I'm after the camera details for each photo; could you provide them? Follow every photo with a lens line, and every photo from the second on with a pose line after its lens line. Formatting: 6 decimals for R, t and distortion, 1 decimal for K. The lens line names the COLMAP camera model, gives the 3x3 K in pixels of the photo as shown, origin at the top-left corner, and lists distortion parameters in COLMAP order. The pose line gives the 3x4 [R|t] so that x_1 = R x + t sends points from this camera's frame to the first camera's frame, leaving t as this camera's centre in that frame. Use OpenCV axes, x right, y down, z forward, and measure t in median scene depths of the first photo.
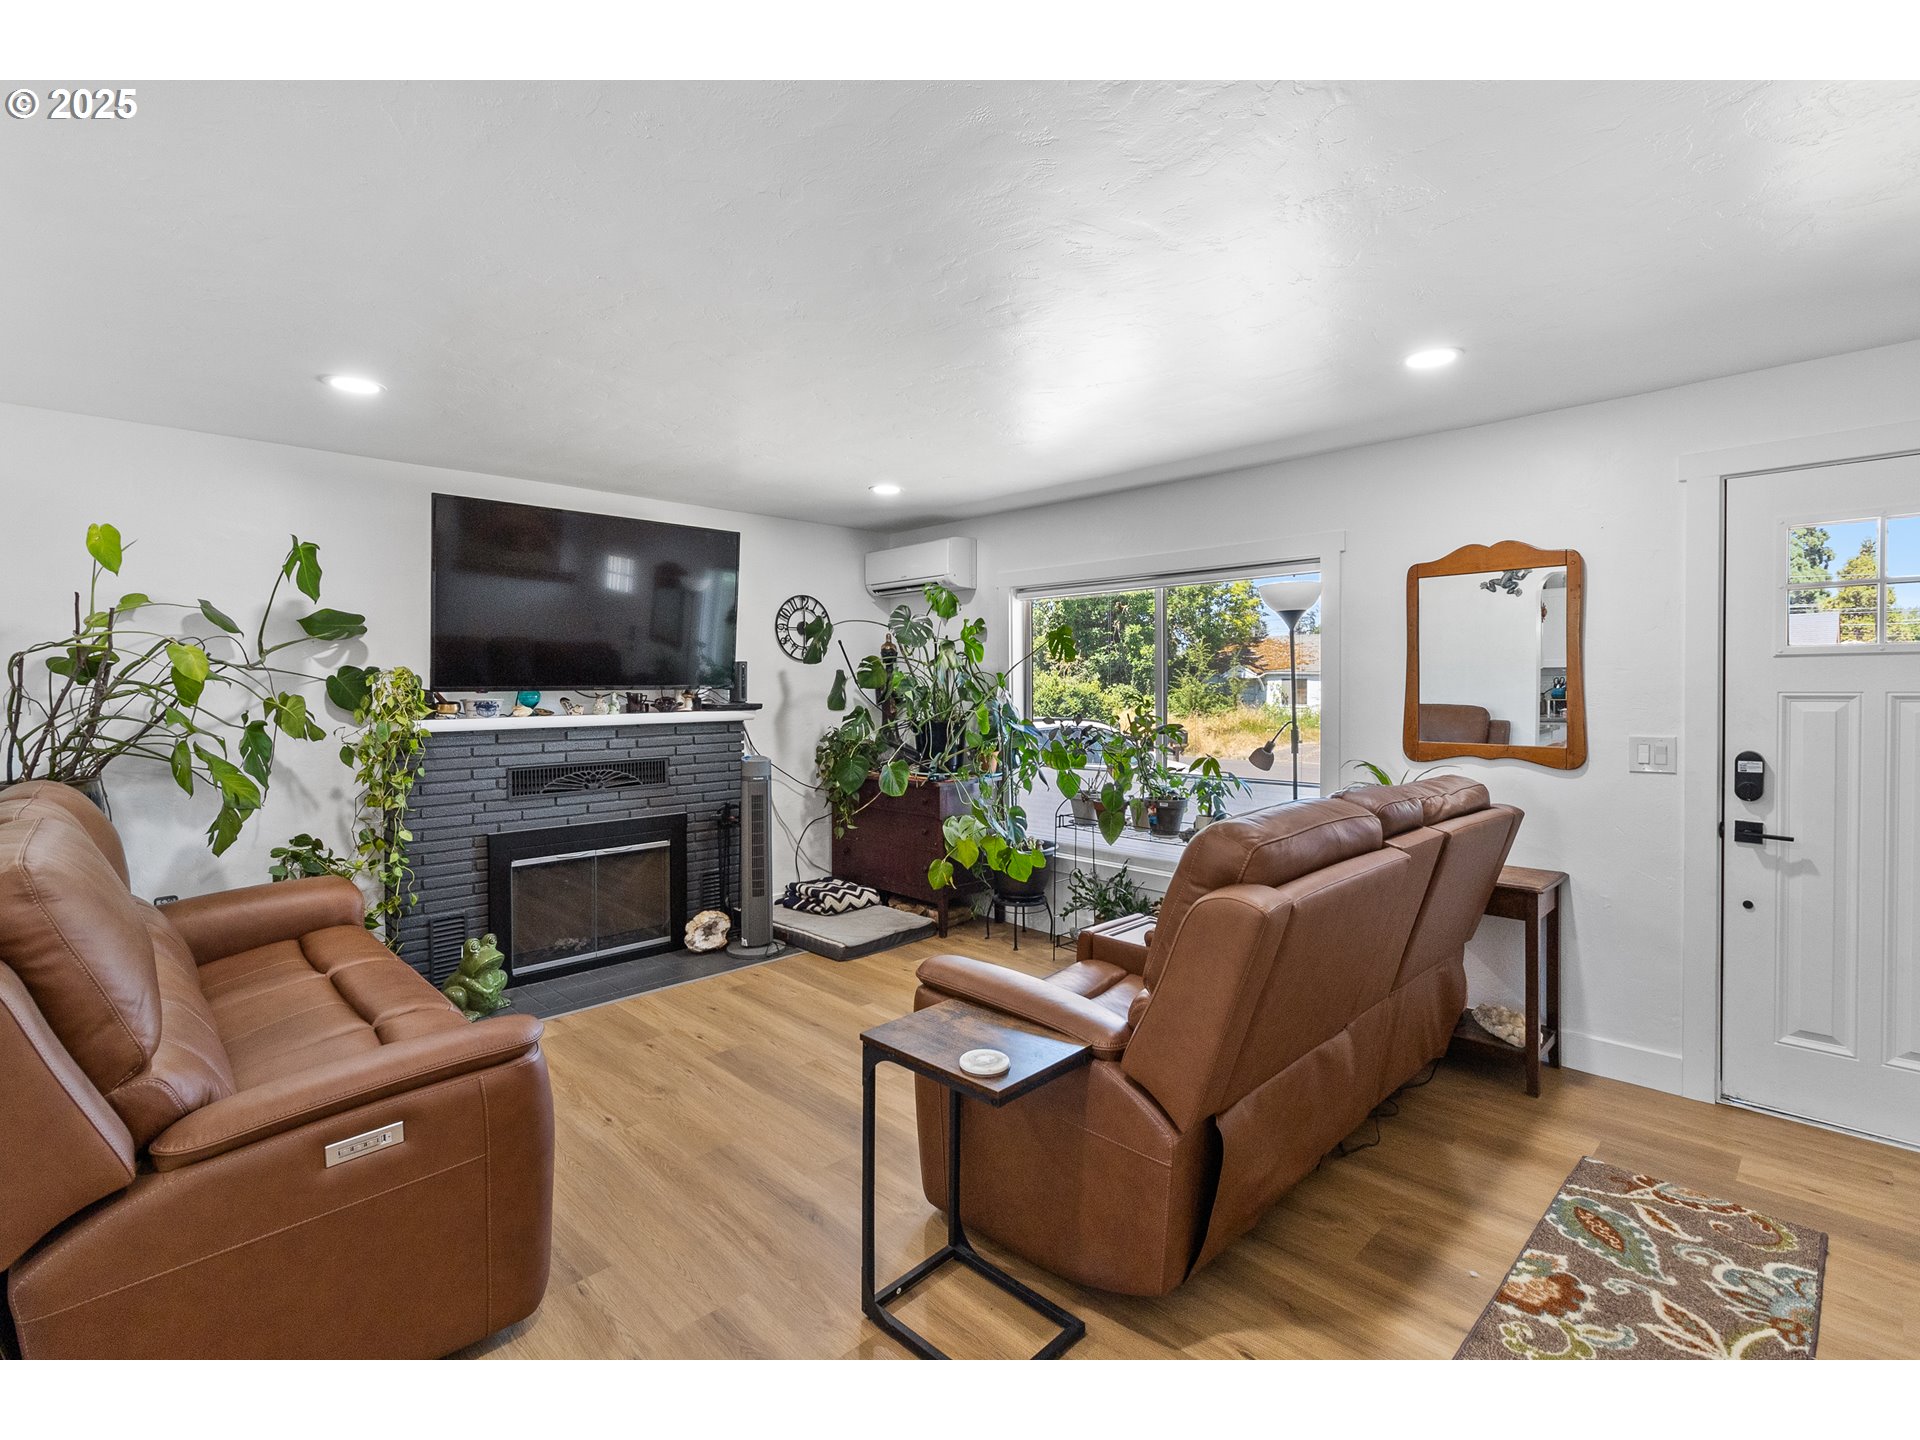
lens RADIAL K [[875.9, 0, 956.5], [0, 875.9, 692.2], [0, 0, 1]] dist [0.000157, -0.000029]
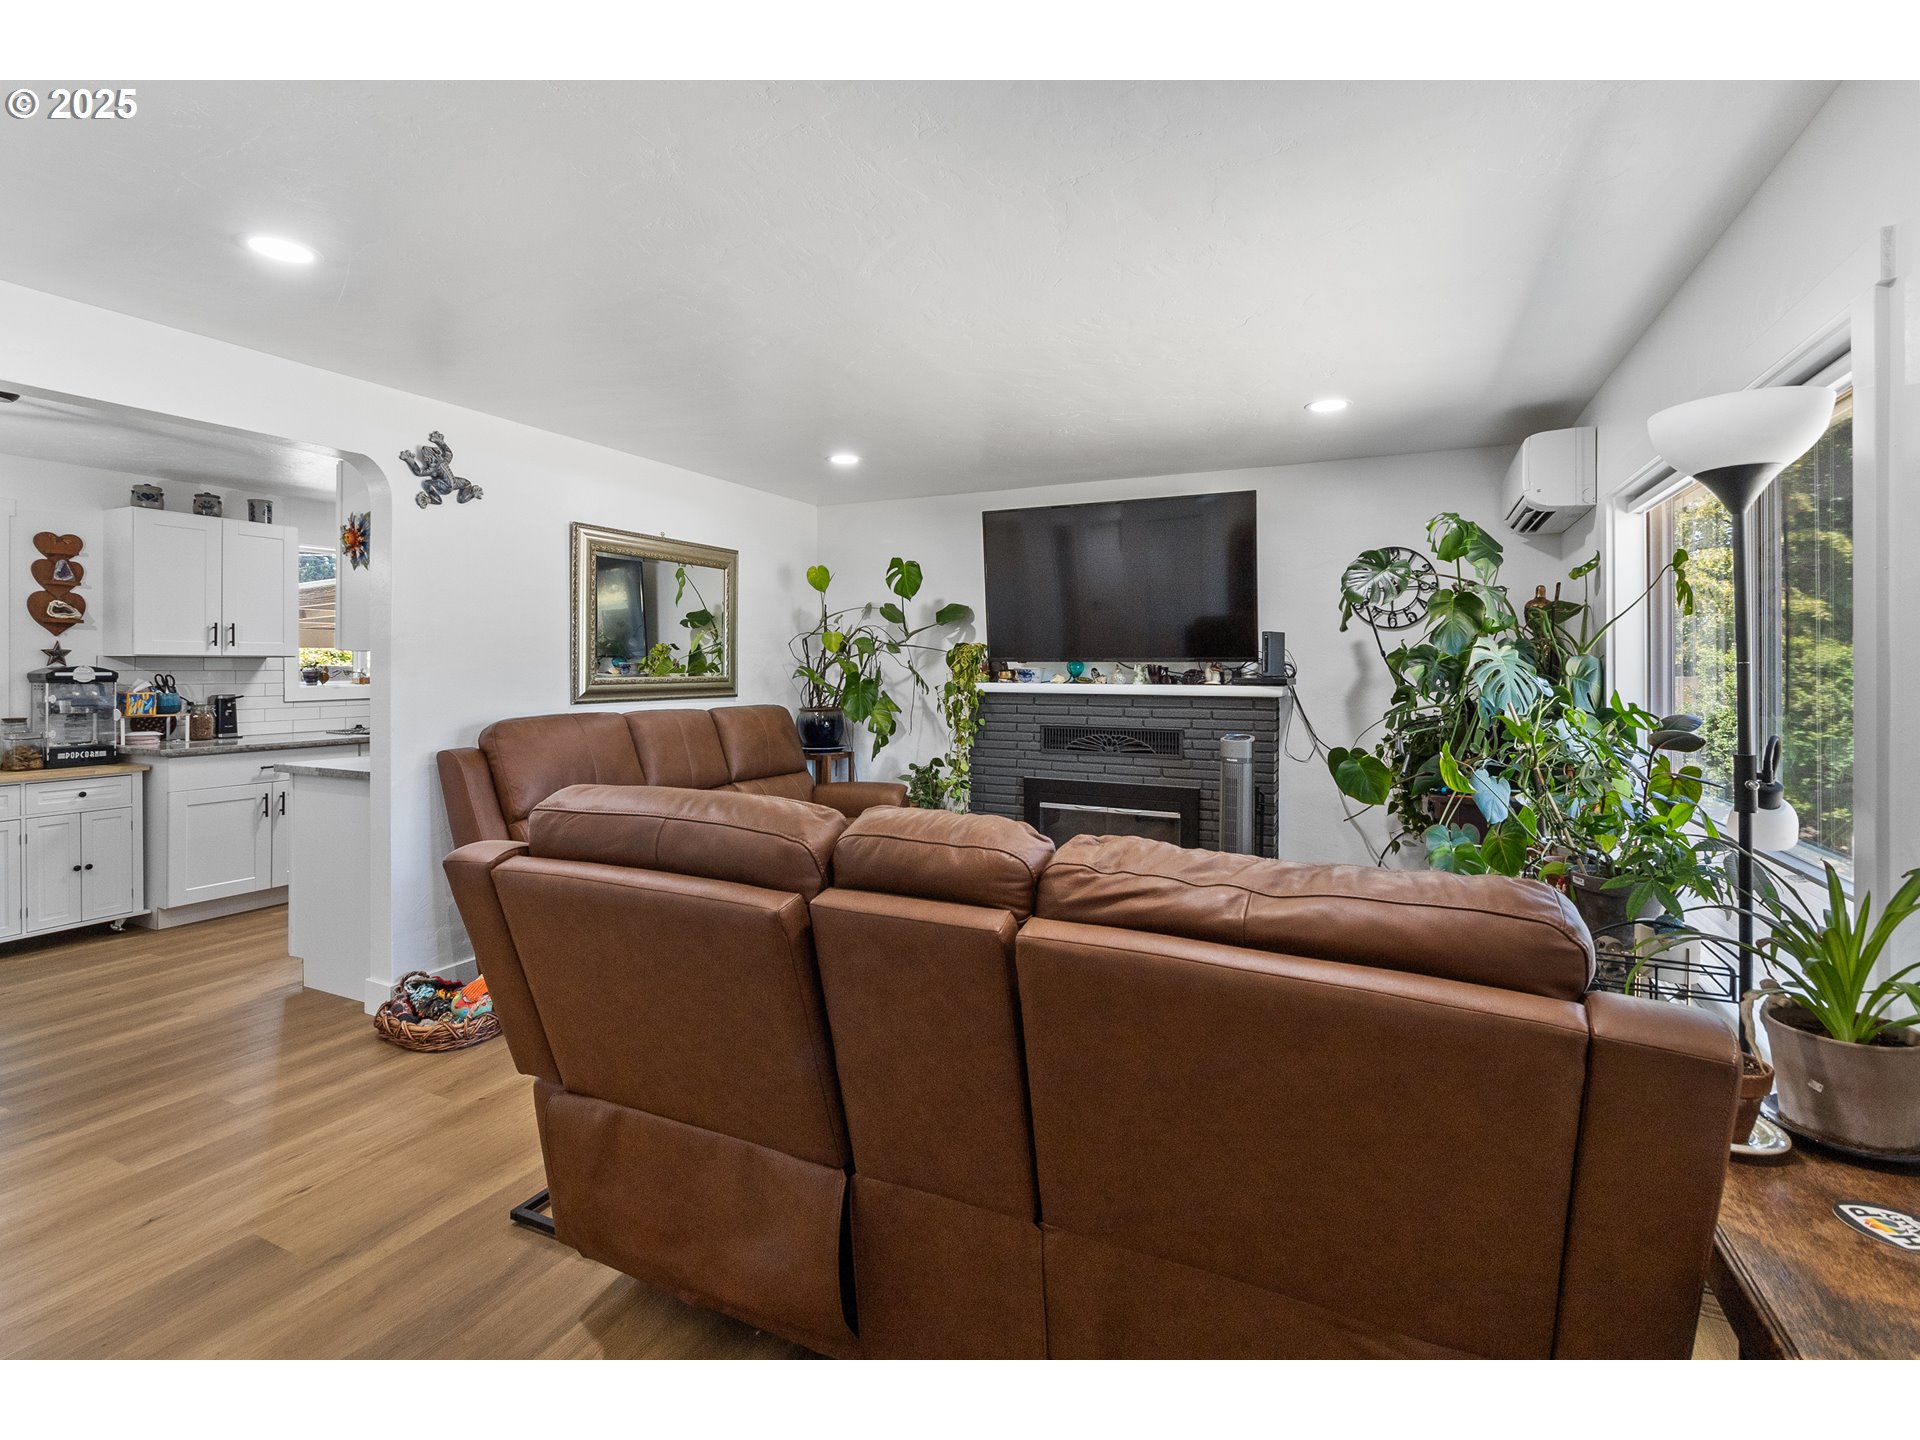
lens RADIAL K [[893.2, 0, 963.4], [0, 893.2, 671.0], [0, 0, 1]] dist [0.000503, 0.000262]
pose [[0.349179, 0.010562, -0.936997, 0.573117], [-0.016986, 0.999844, 0.004940, 0.006981], [0.936902, 0.014191, 0.349304, 0.436909]]
